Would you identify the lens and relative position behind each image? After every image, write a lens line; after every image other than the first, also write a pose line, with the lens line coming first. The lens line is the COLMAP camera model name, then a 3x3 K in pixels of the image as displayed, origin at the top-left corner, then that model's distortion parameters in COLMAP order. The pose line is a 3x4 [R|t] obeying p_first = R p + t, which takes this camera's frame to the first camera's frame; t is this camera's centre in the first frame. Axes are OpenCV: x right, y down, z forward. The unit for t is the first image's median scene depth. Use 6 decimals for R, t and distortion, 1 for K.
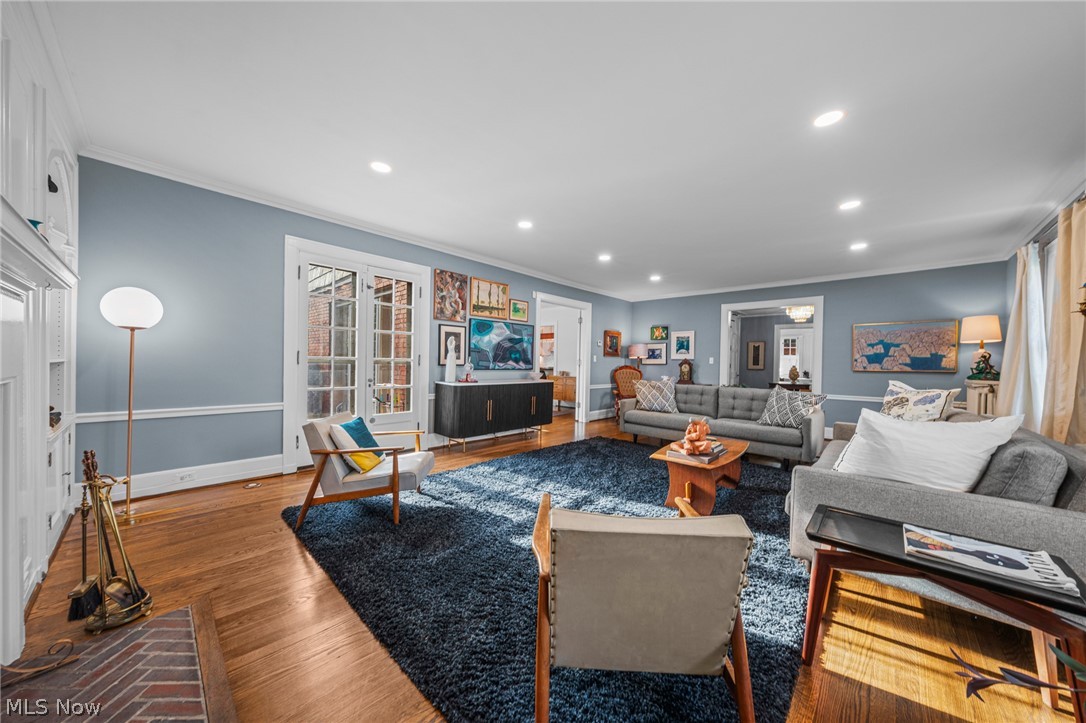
lens RADIAL K [[368.2, 0, 541.1], [0, 368.2, 364.2], [0, 0, 1]] dist [0.000147, -0.000096]
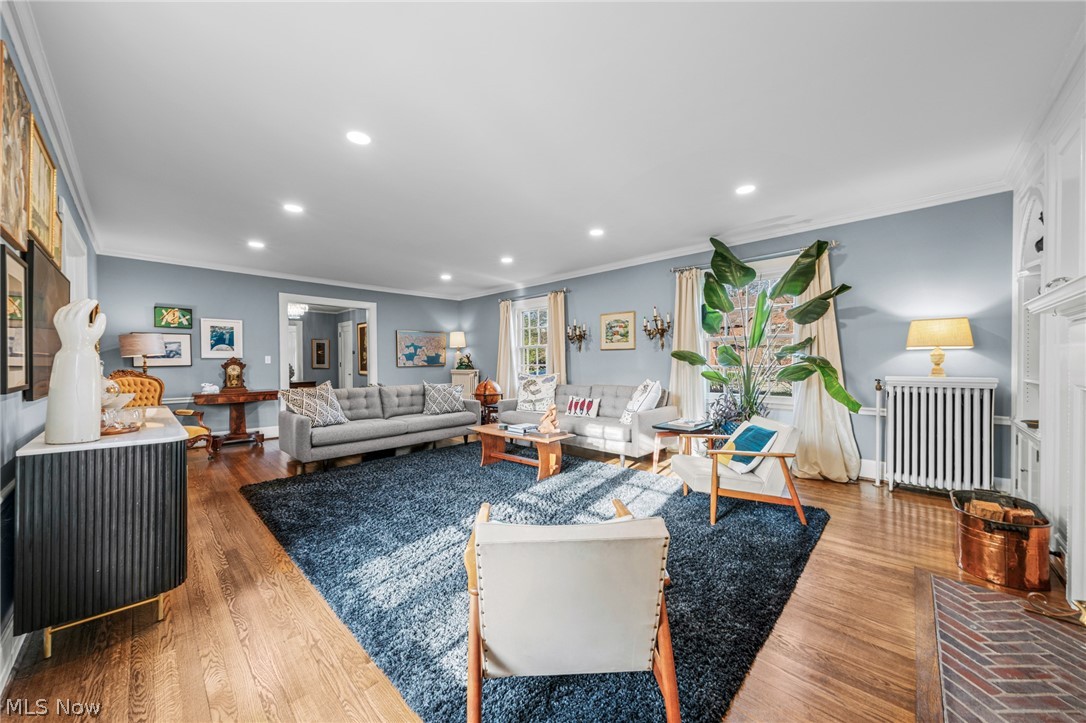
lens RADIAL K [[379.7, 0, 545.8], [0, 379.7, 363.9], [0, 0, 1]] dist [-0.001061, -0.000072]
pose [[0.006756, -0.024236, 0.999683, -0.507153], [0.012198, 0.999634, 0.024152, -0.018335], [-0.999903, 0.012031, 0.007049, 0.536526]]
